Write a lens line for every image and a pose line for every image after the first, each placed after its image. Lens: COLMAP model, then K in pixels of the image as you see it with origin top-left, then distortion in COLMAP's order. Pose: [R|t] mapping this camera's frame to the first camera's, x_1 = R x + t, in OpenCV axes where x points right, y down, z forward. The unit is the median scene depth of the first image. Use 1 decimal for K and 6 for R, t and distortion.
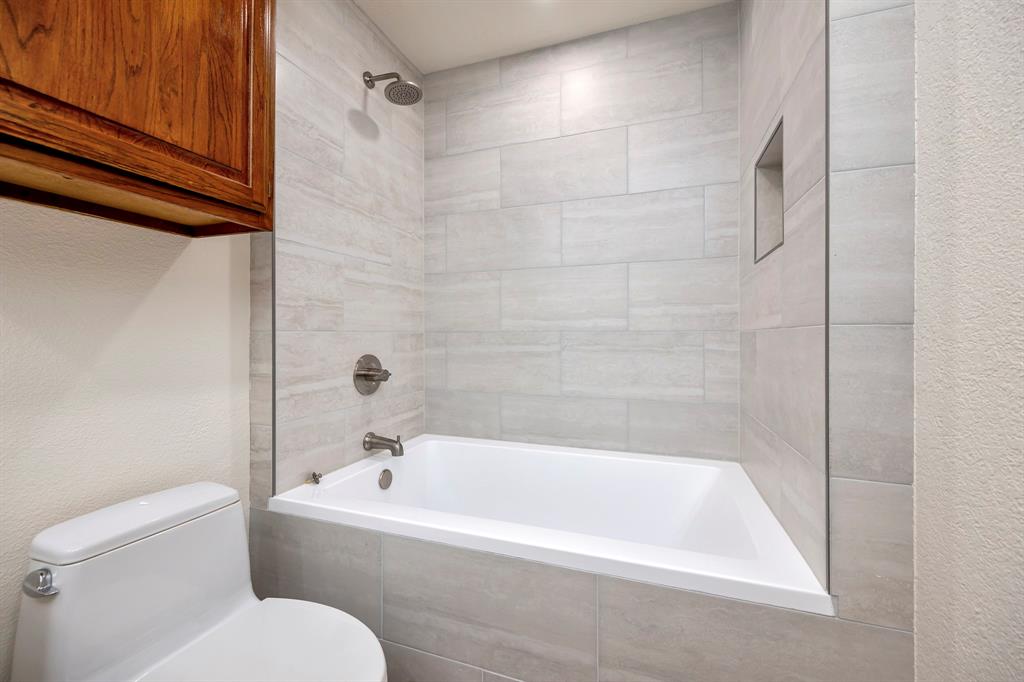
lens RADIAL K [[421.3, 0, 512.0], [0, 421.3, 341.0], [0, 0, 1]] dist [0.000394, -0.000066]
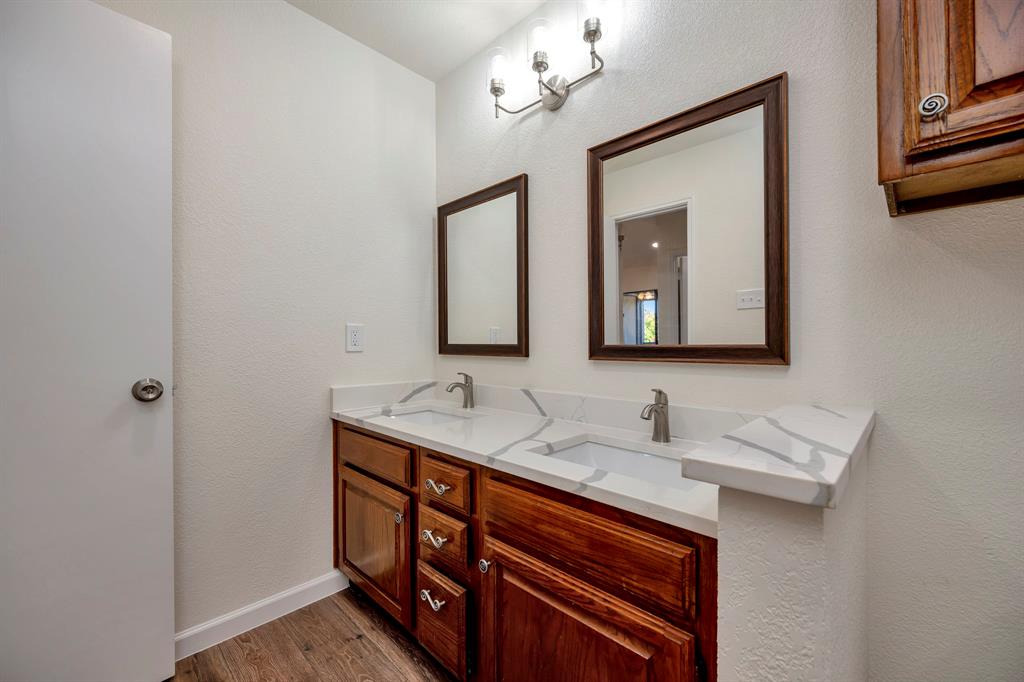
lens RADIAL K [[407.4, 0, 512.0], [0, 407.4, 341.0], [0, 0, 1]] dist [0.000000, -0.000041]
pose [[-0.411803, 0.001640, -0.911272, 0.053072], [-0.002923, 0.999991, 0.003120, -0.004007], [0.911268, 0.003949, -0.411794, 0.144688]]
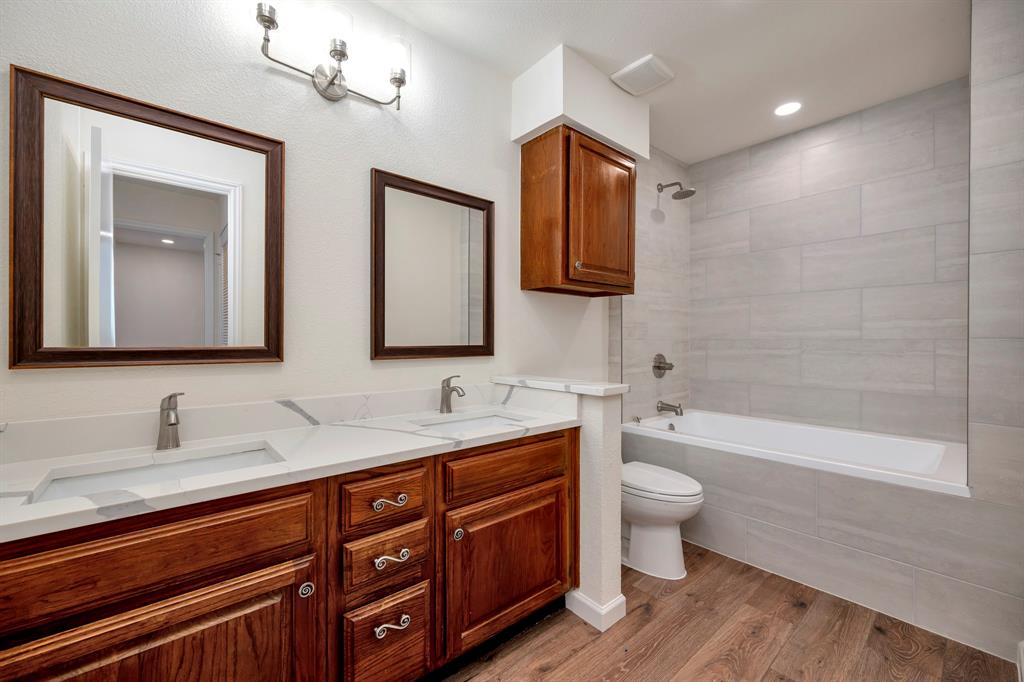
lens RADIAL K [[421.3, 0, 512.0], [0, 421.3, 341.0], [0, 0, 1]] dist [0.000394, -0.000066]
pose [[0.872549, 0.002047, -0.488523, -0.037369], [-0.007107, 0.999939, -0.008504, -0.000252], [0.488475, 0.010892, 0.872510, -0.720057]]
